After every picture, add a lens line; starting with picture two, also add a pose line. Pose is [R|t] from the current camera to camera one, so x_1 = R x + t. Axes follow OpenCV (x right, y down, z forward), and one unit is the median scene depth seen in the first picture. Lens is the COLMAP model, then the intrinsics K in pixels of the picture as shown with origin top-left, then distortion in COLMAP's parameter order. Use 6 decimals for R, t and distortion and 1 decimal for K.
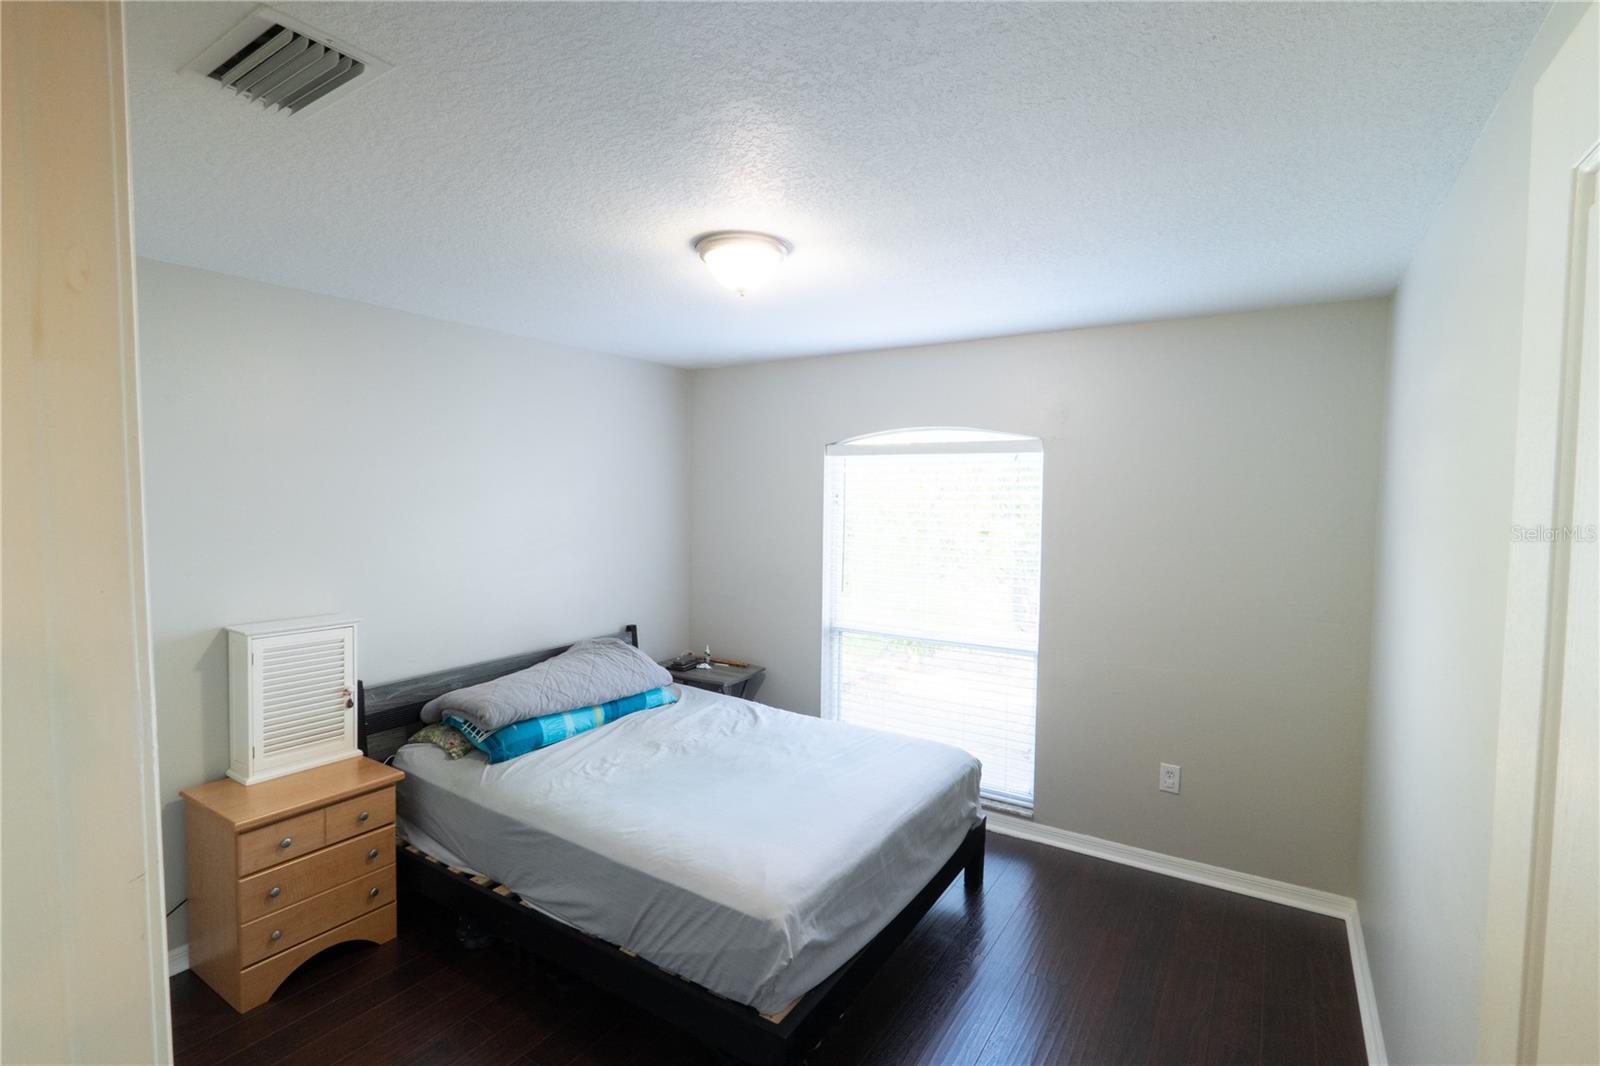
lens RADIAL K [[733.8, 0, 806.8], [0, 733.8, 532.5], [0, 0, 1]] dist [-0.000804, -0.000046]
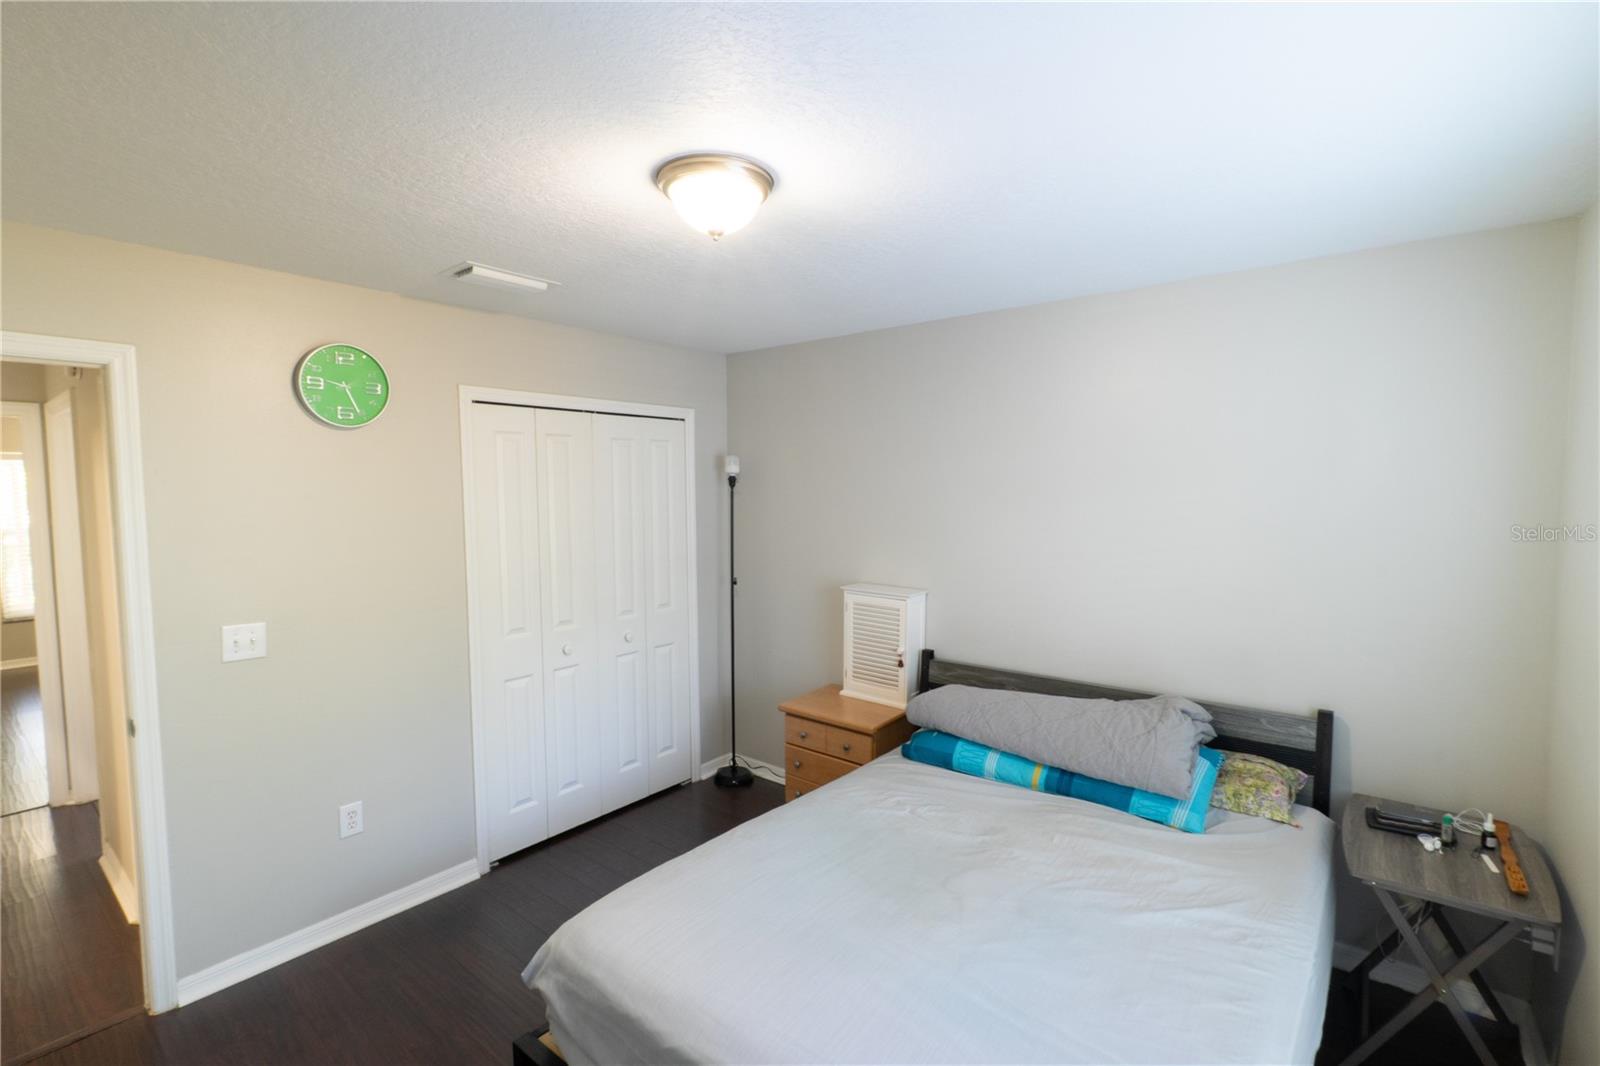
lens RADIAL K [[733.8, 0, 814.3], [0, 733.8, 532.6], [0, 0, 1]] dist [-0.000804, -0.000046]
pose [[-0.097653, 0.062338, -0.993266, 0.515985], [-0.052189, 0.996342, 0.067662, -0.049716], [0.993851, 0.058445, -0.094043, 0.860574]]
